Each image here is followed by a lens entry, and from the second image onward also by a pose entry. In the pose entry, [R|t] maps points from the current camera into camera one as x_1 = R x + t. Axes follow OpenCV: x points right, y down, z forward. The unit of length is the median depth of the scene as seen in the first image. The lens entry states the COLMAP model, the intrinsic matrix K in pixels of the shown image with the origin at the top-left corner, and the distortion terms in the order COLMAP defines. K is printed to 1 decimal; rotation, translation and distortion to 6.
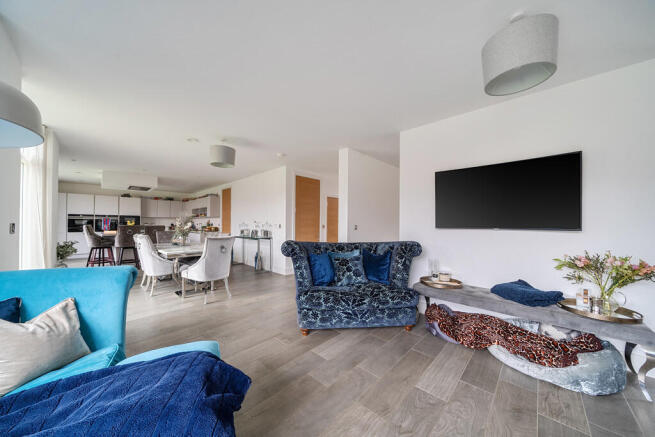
lens RADIAL K [[224.8, 0, 323.4], [0, 224.8, 221.3], [0, 0, 1]] dist [-0.007122, -0.000136]
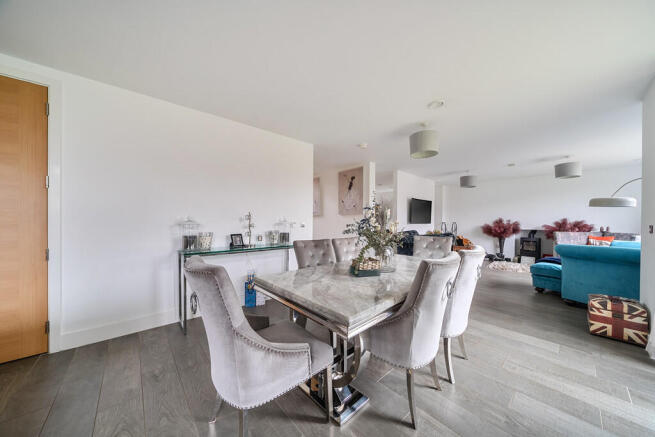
lens RADIAL K [[224.8, 0, 323.1], [0, 224.8, 221.5], [0, 0, 1]] dist [-0.007122, -0.000136]
pose [[0.068925, -0.003352, 0.997616, -0.903065], [-0.012157, 0.999917, 0.004200, 0.005754], [-0.997548, -0.012418, 0.068879, 0.883934]]
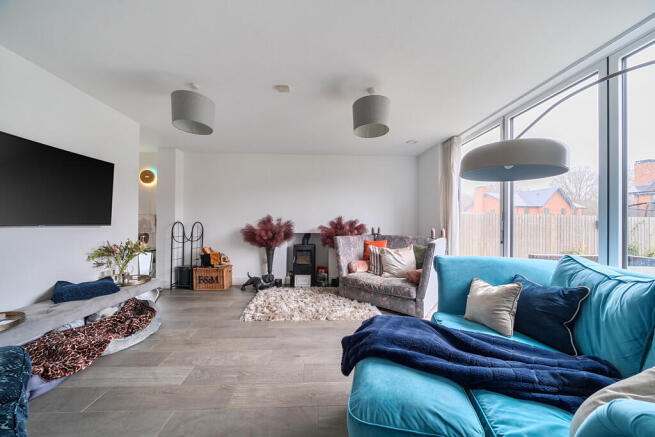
lens RADIAL K [[224.8, 0, 323.8], [0, 224.8, 220.5], [0, 0, 1]] dist [-0.007122, -0.000136]
pose [[-0.723096, 0.000265, 0.690748, -0.214070], [-0.011748, 0.999851, -0.012681, 0.005438], [-0.690648, -0.017285, -0.722985, 0.377173]]
